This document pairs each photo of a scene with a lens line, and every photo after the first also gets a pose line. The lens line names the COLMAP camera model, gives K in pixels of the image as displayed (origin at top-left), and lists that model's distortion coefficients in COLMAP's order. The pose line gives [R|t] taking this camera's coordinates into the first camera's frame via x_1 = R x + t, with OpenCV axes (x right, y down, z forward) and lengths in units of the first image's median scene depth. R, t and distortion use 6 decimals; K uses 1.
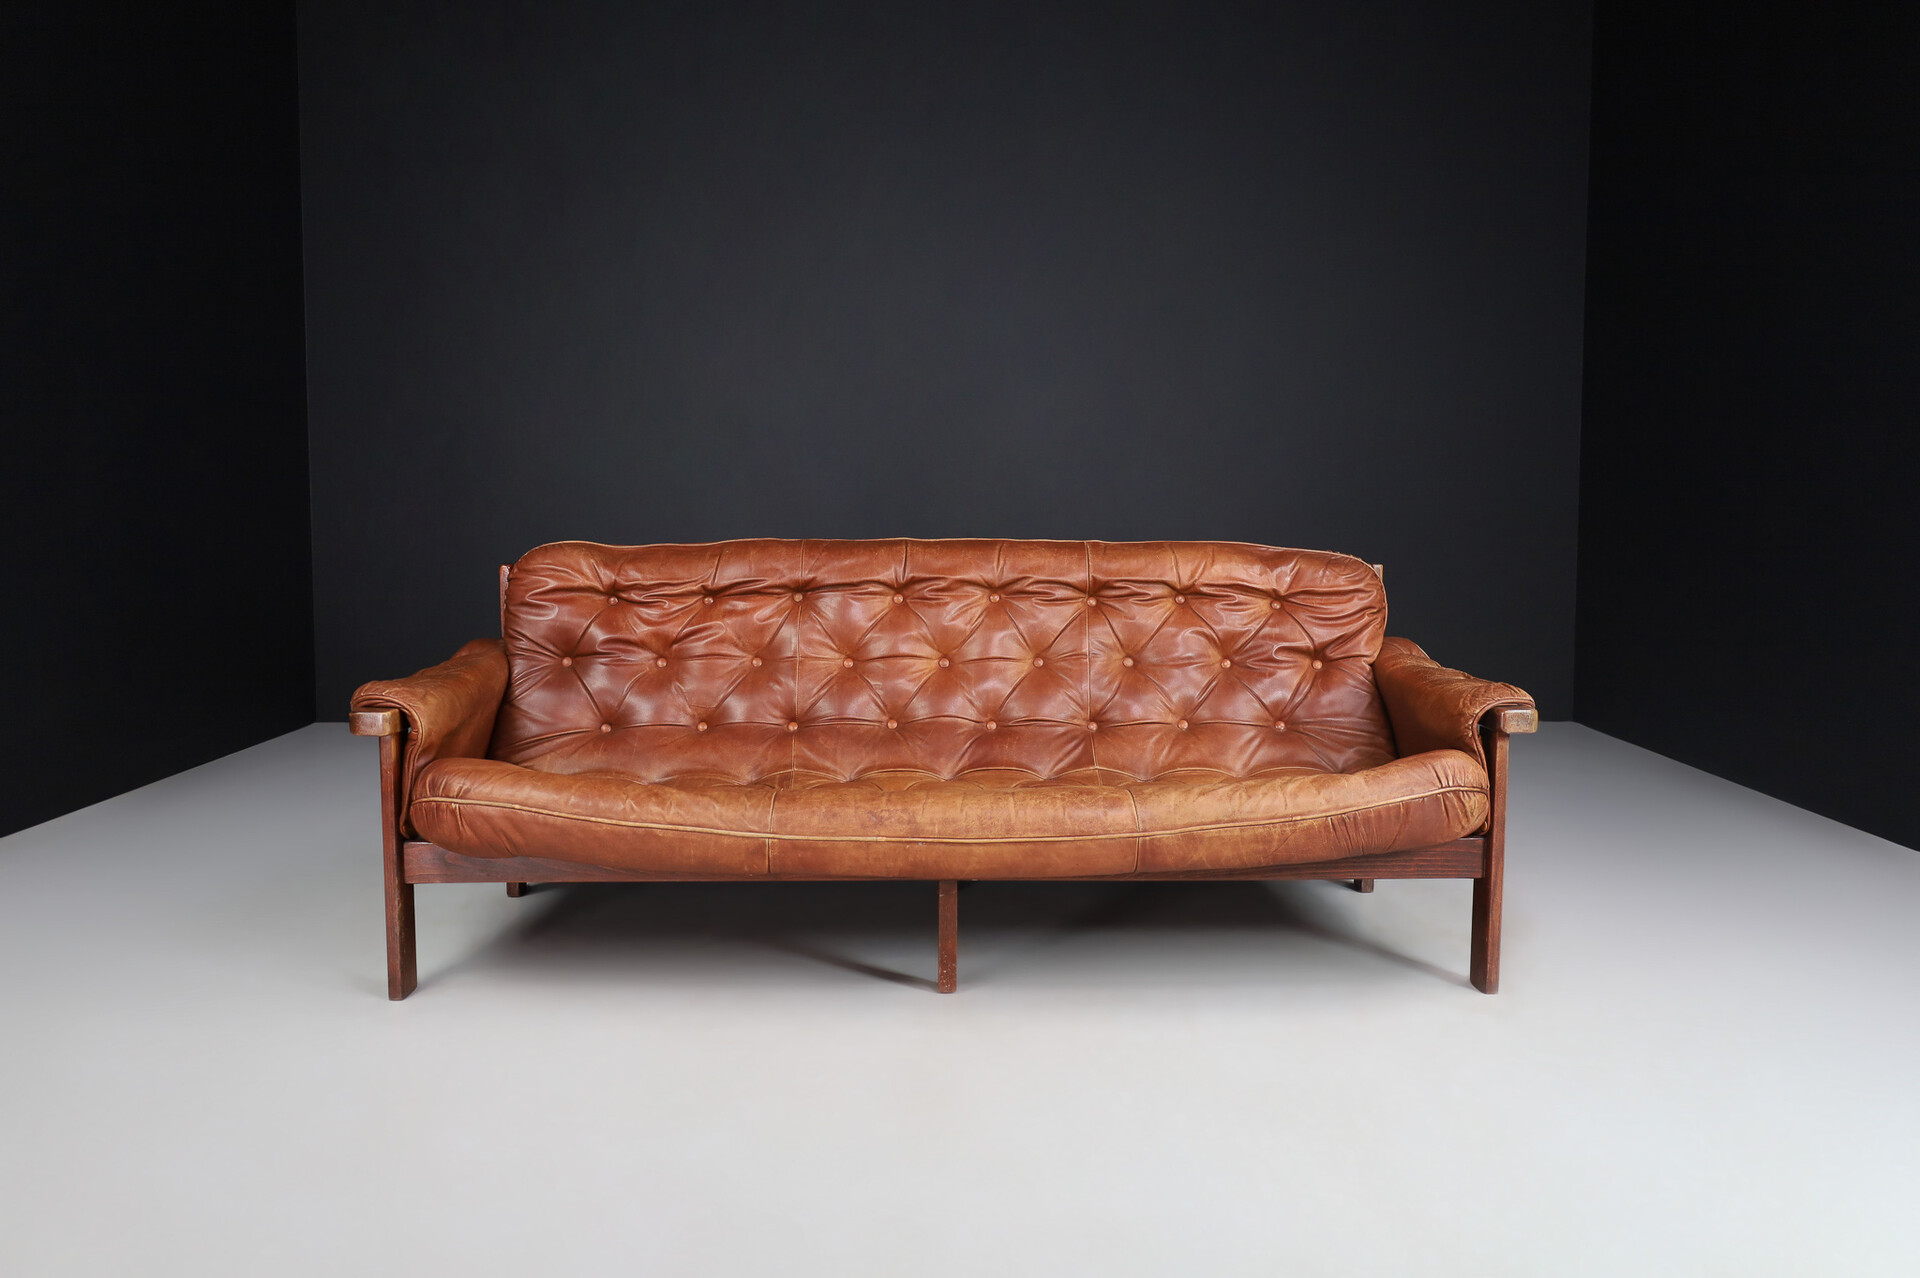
lens RADIAL K [[1763.0, 0, 1011.5], [0, 1763.0, 636.4], [0, 0, 1]] dist [-0.060208, -0.000994]
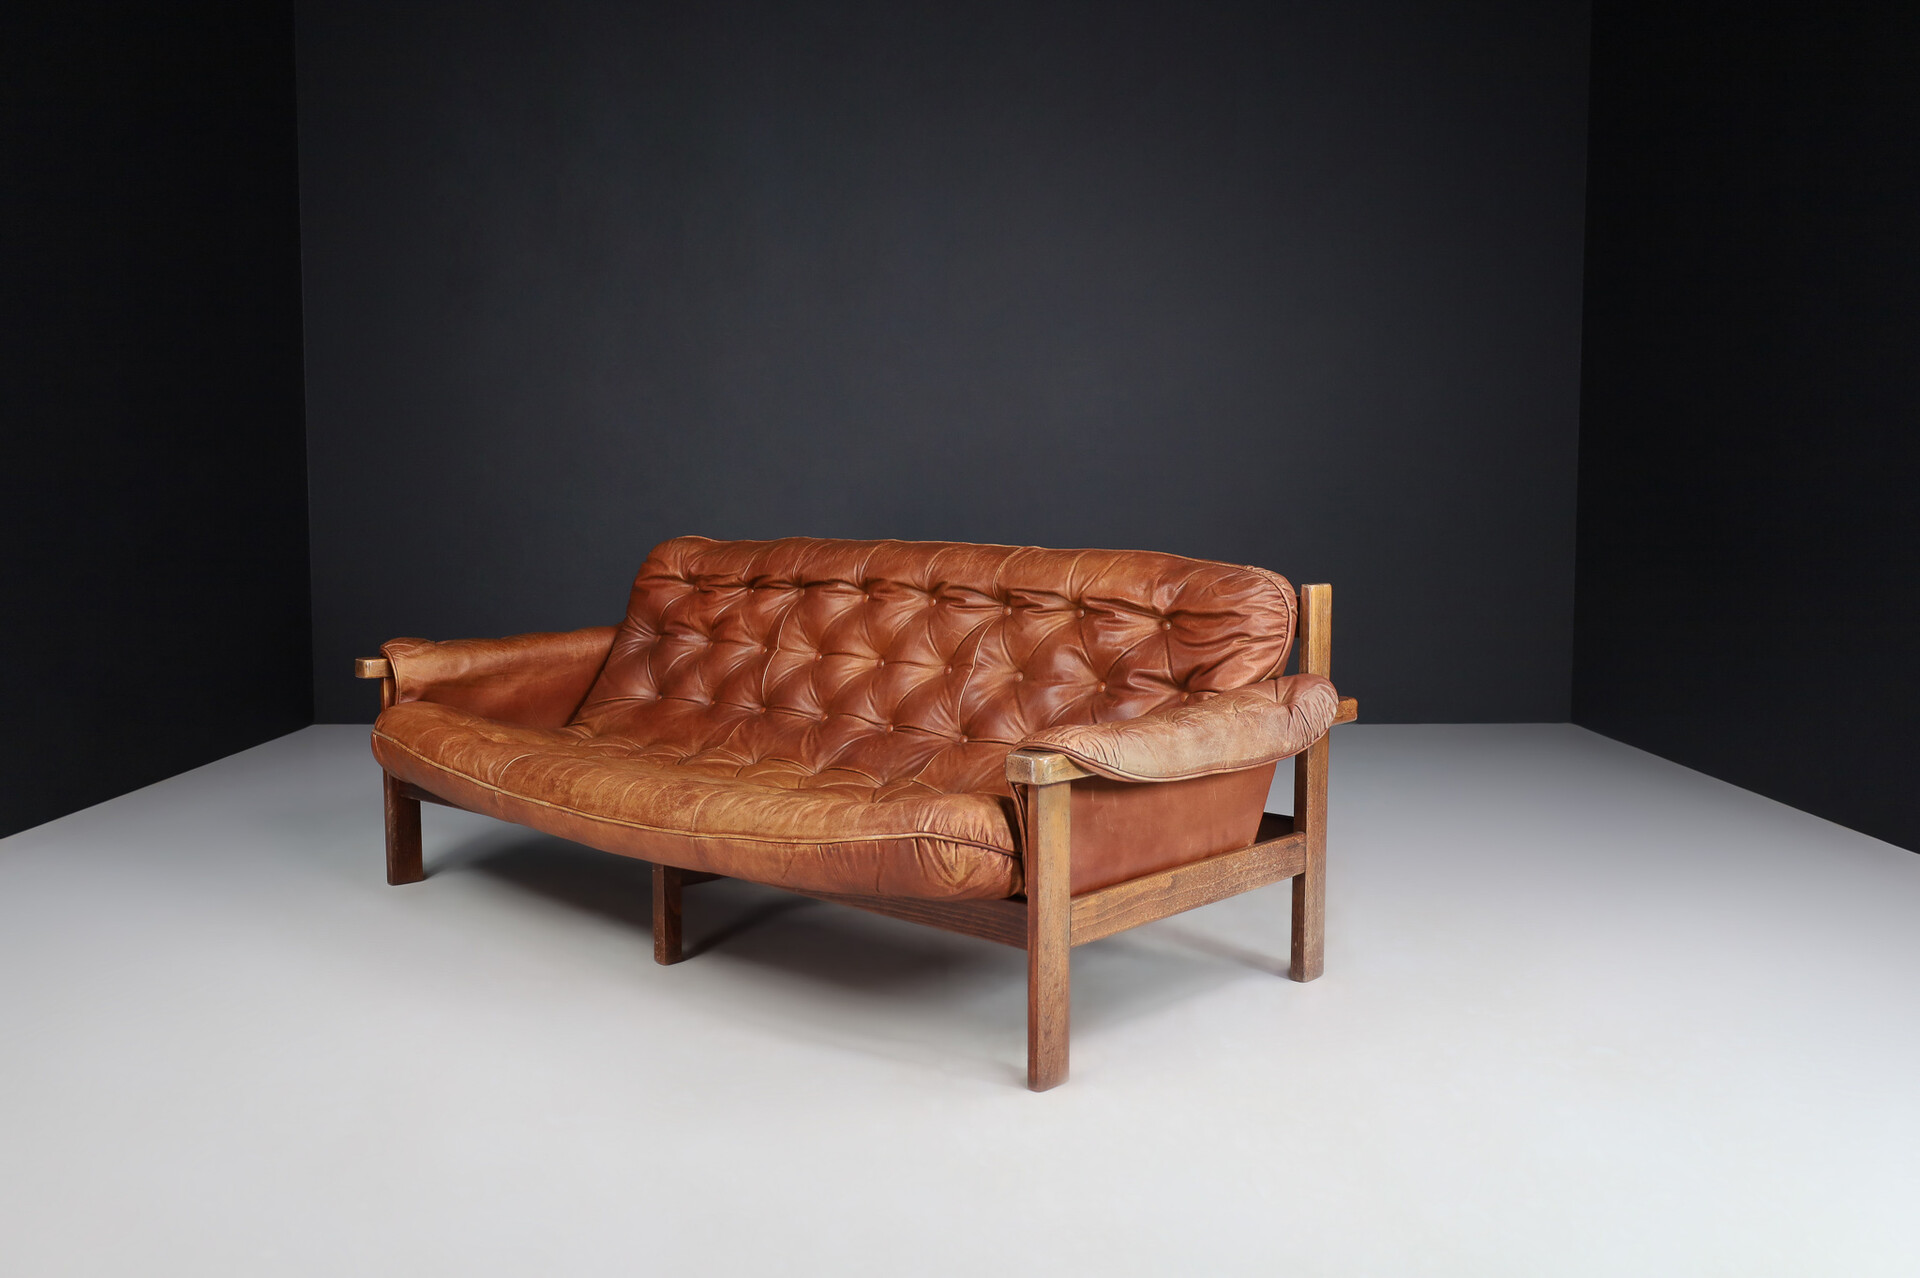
lens RADIAL K [[1809.2, 0, 960.0], [0, 1809.2, 639.0], [0, 0, 1]] dist [-0.063400, -0.001251]
pose [[0.686282, 0.061114, -0.724764, 0.746962], [-0.062244, 0.997743, 0.025193, -0.028061], [0.724667, 0.027822, 0.688537, 0.321121]]
